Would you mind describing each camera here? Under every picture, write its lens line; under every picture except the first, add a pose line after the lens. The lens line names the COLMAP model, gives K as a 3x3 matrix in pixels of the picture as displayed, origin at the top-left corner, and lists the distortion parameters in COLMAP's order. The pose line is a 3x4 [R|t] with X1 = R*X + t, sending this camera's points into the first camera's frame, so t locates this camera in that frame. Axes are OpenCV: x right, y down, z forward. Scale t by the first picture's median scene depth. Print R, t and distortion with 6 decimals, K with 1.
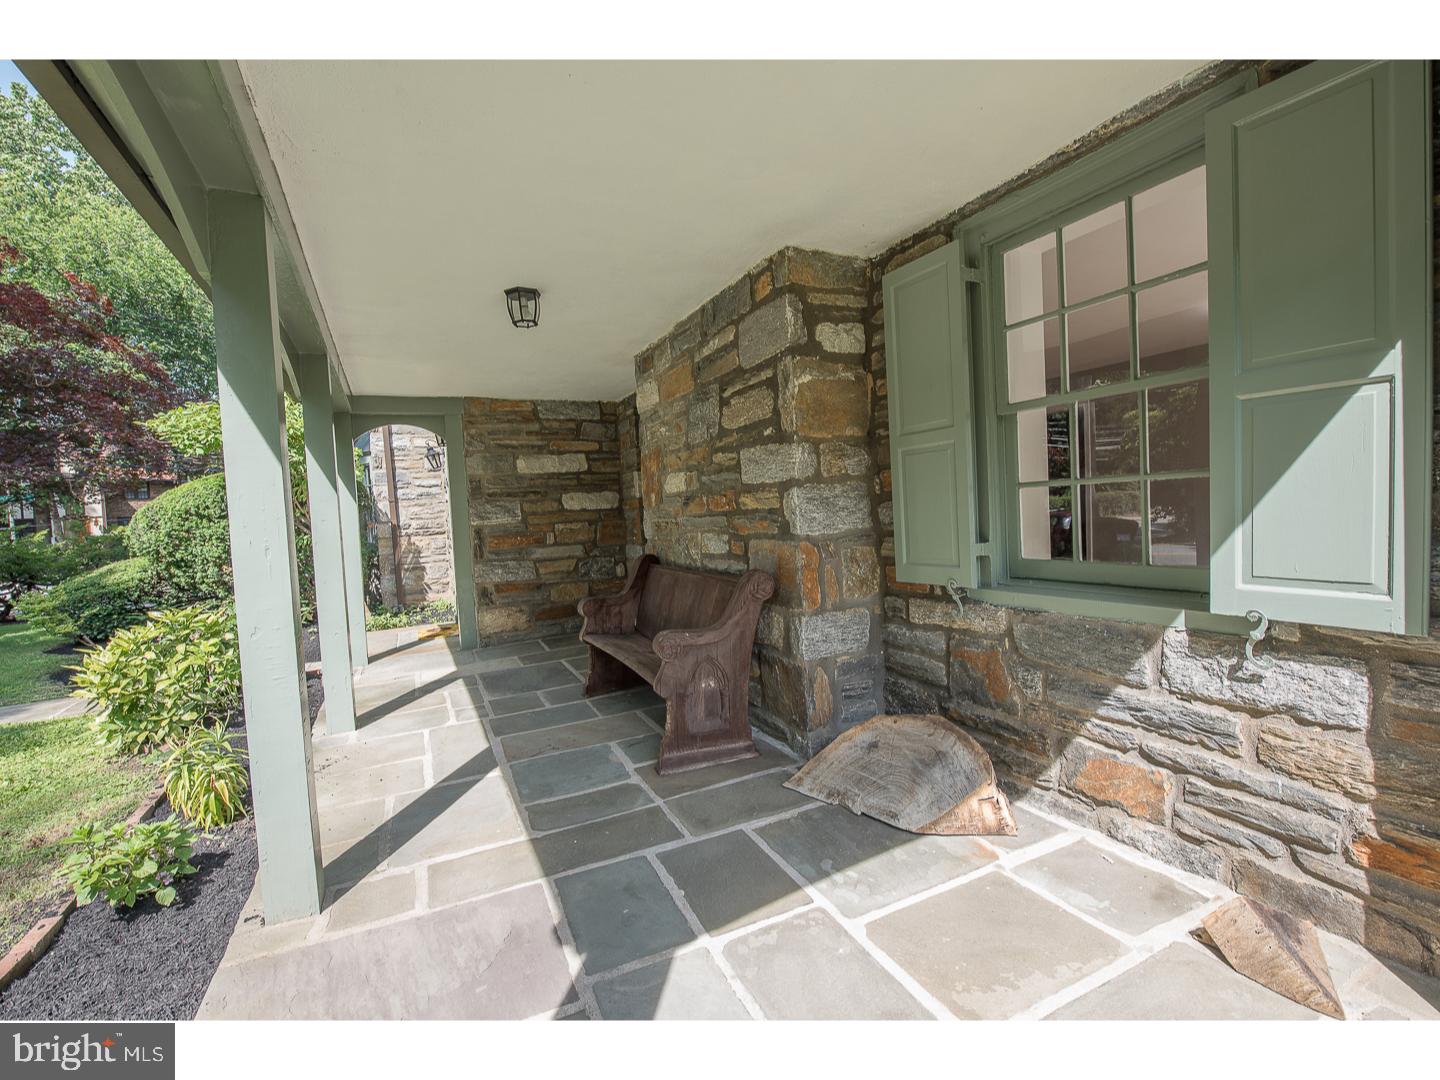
lens RADIAL K [[665.3, 0, 720.0], [0, 665.3, 540.0], [0, 0, 1]] dist [-0.000074, -0.000042]
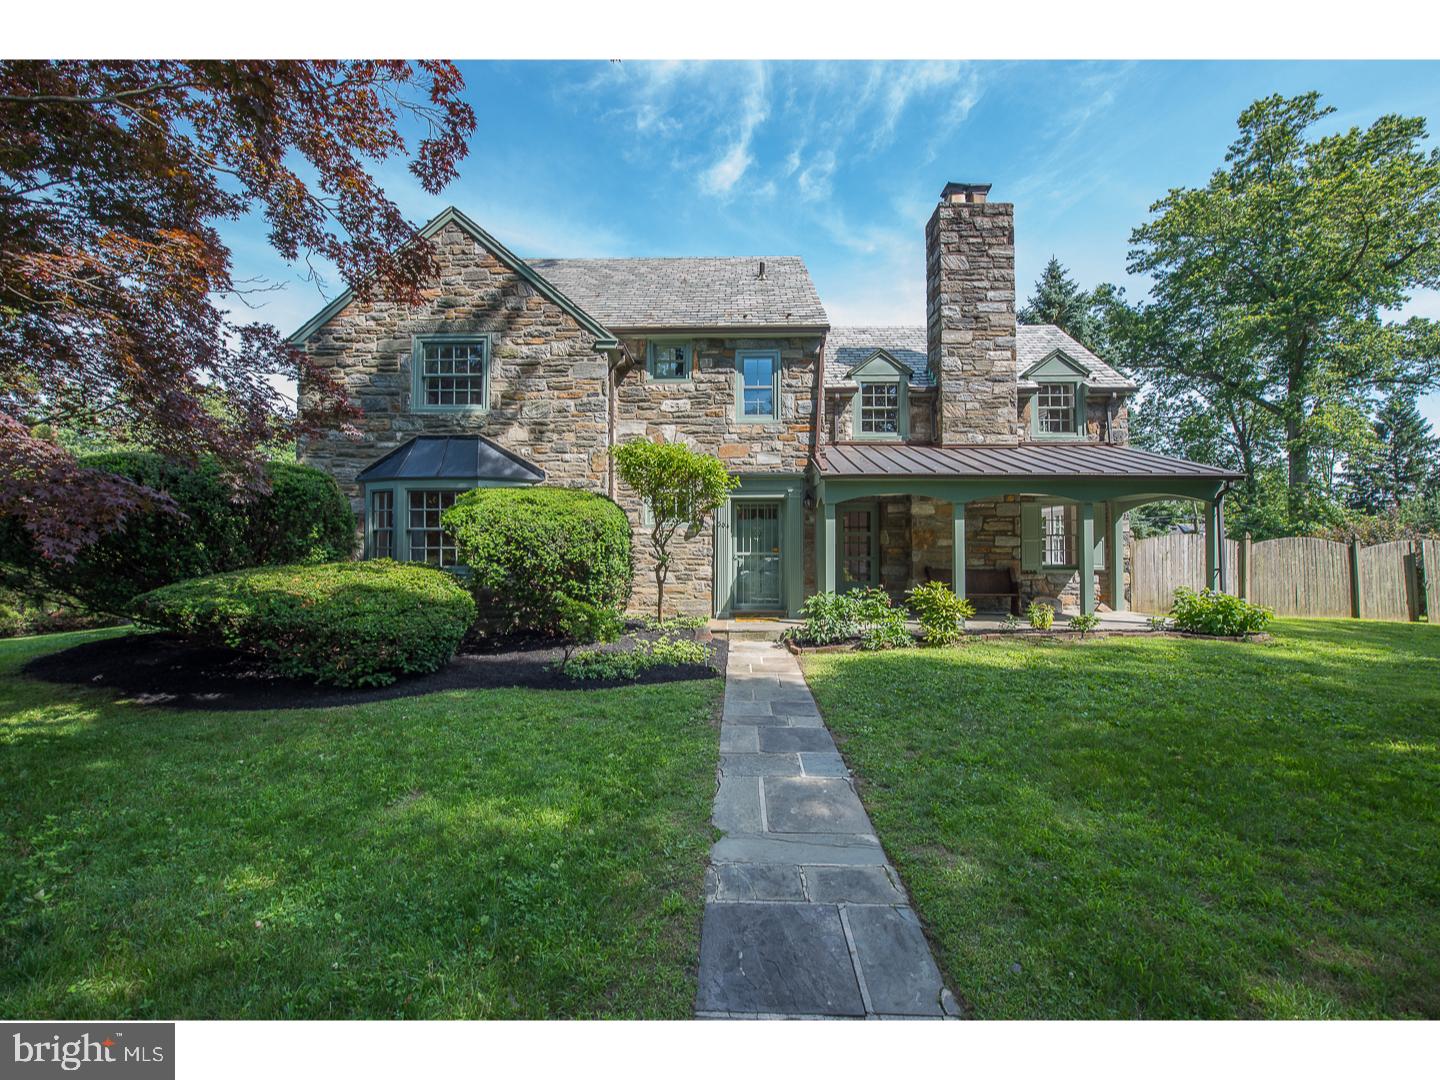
lens RADIAL K [[567.3, 0, 720.0], [0, 567.3, 540.0], [0, 0, 1]] dist [0.000795, 0.000070]
pose [[0.437231, 0.083697, 0.895446, -3.724597], [0.026473, 0.994031, -0.105838, 0.190625], [-0.898960, 0.069981, 0.432405, 1.079201]]
